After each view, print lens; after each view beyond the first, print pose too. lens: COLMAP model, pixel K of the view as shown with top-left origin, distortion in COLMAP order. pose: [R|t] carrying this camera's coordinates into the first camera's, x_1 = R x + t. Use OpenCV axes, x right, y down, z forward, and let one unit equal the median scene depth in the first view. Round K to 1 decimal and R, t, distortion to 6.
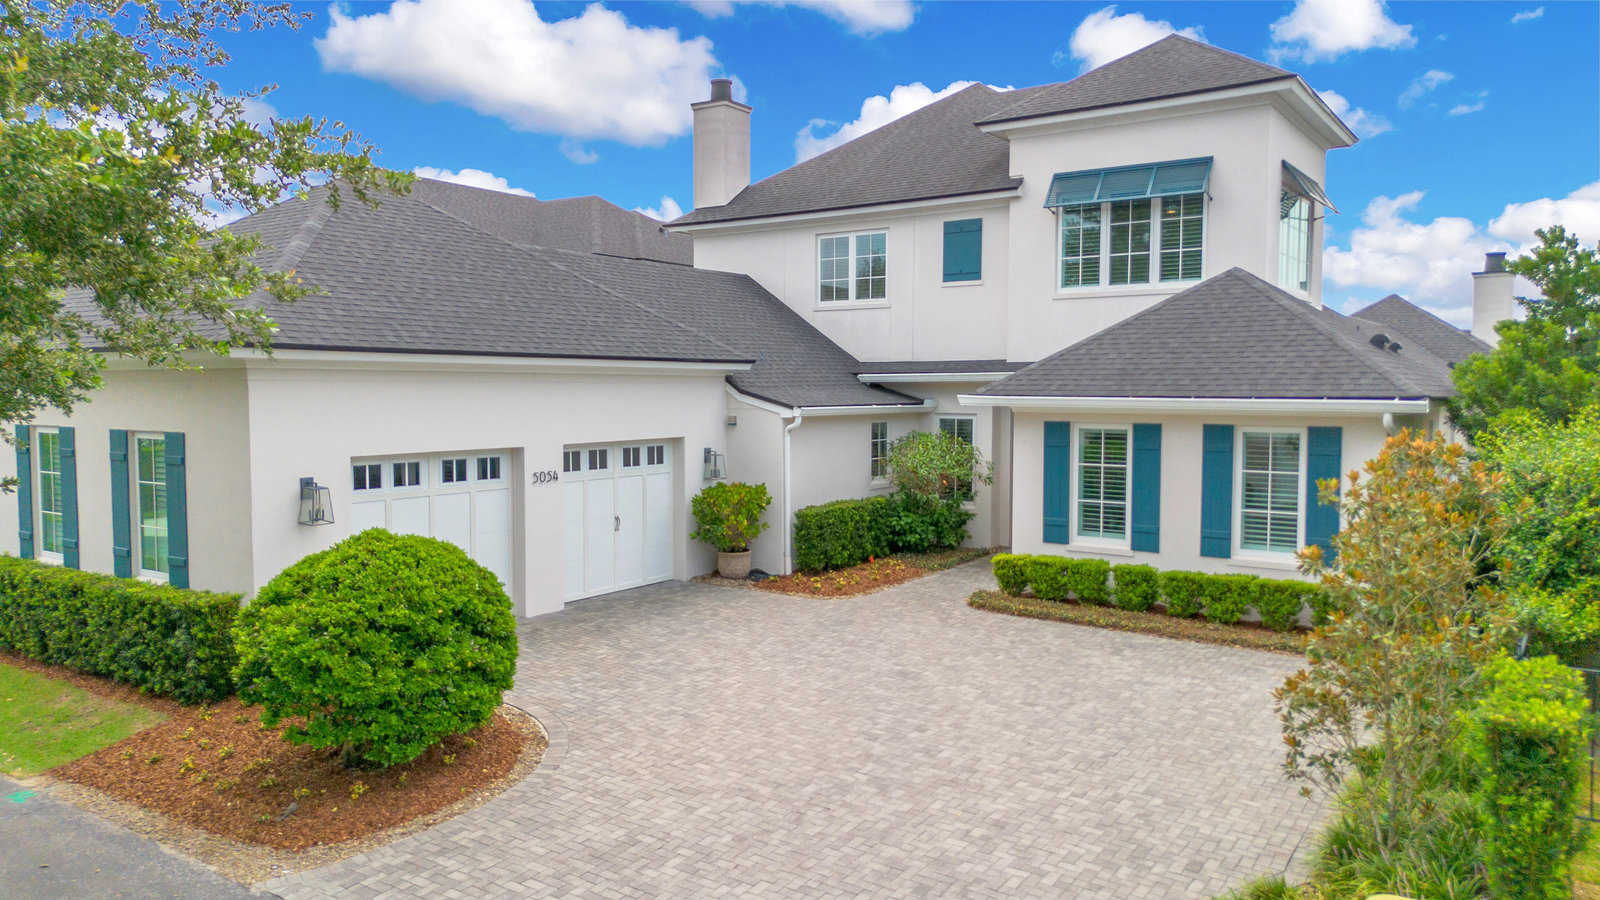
lens RADIAL K [[1138.1, 0, 800.0], [0, 1138.1, 450.0], [0, 0, 1]] dist [0.080031, -0.088135]
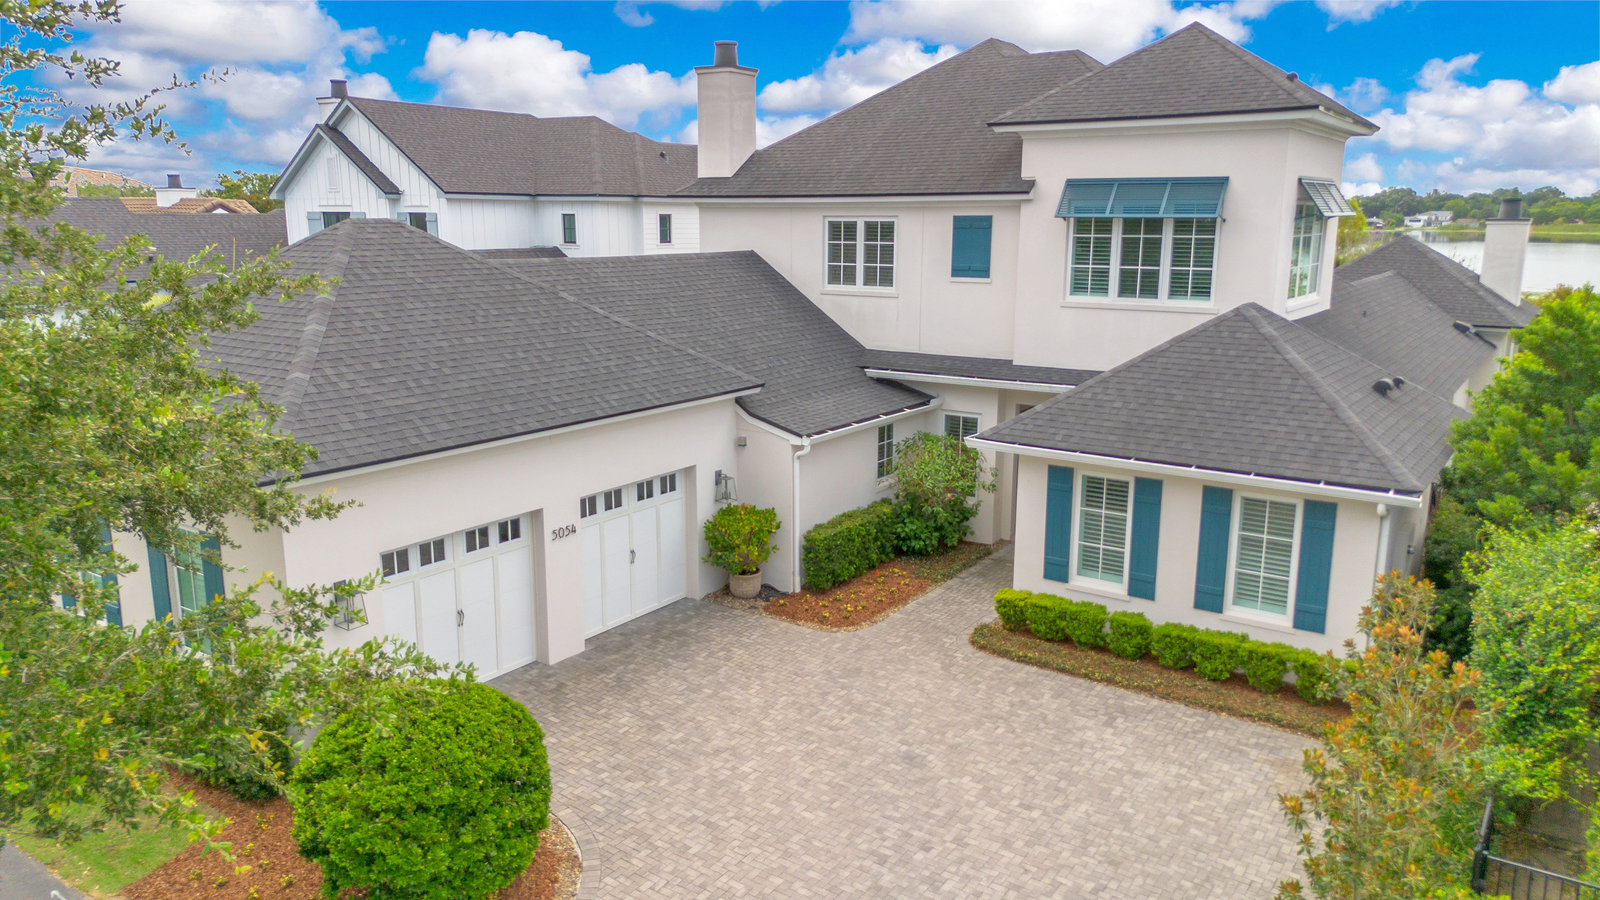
lens RADIAL K [[1138.1, 0, 800.0], [0, 1138.1, 450.0], [0, 0, 1]] dist [0.080031, -0.088135]
pose [[0.999998, 0.001597, 0.000931, -0.010516], [-0.001718, 0.988842, 0.148957, -0.206574], [-0.000683, -0.148958, 0.988843, -0.010828]]
